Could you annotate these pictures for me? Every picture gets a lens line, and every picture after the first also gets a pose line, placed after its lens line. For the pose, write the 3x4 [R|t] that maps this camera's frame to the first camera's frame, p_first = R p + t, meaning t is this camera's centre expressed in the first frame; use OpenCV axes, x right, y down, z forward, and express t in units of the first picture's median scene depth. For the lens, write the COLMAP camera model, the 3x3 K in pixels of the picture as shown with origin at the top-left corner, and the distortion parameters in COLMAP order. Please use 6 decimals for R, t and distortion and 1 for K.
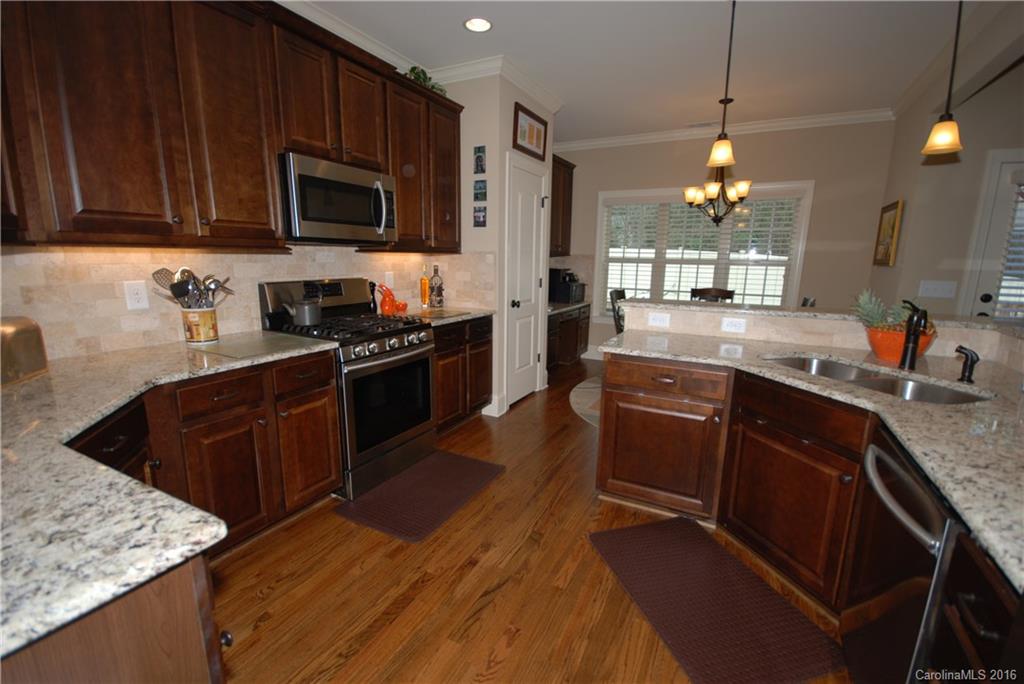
lens RADIAL K [[450.2, 0, 512.4], [0, 450.2, 348.4], [0, 0, 1]] dist [0.002121, 0.000200]
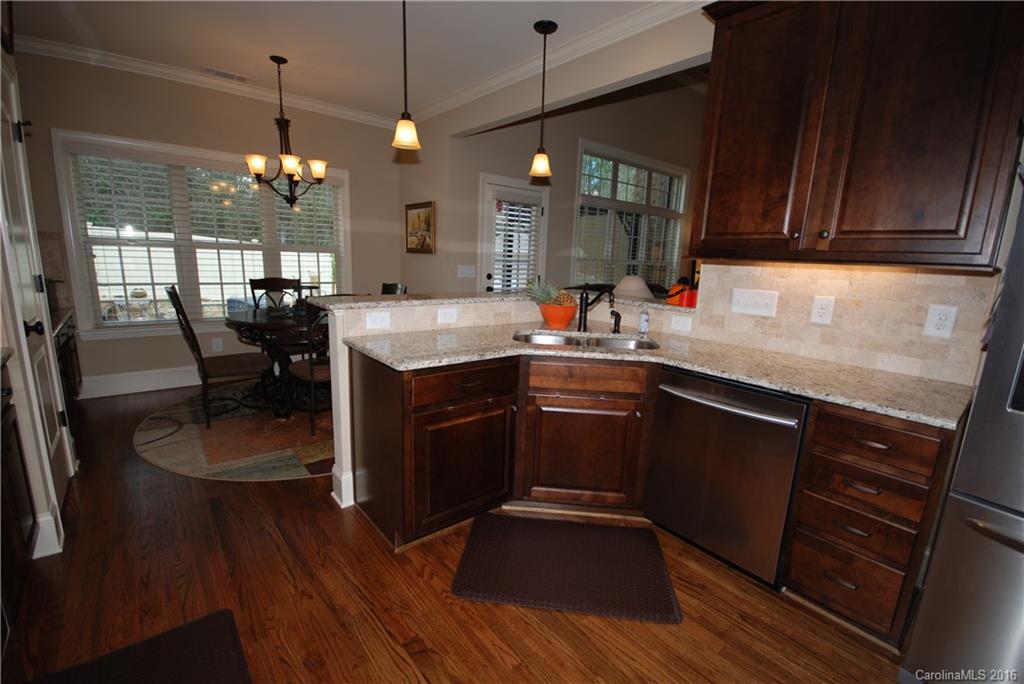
lens RADIAL K [[450.2, 0, 512.4], [0, 450.2, 348.4], [0, 0, 1]] dist [0.002121, 0.000200]
pose [[0.379704, -0.190403, 0.905302, -0.295081], [0.154065, 0.977939, 0.141061, -0.077517], [-0.912189, 0.085914, 0.400662, 0.363098]]
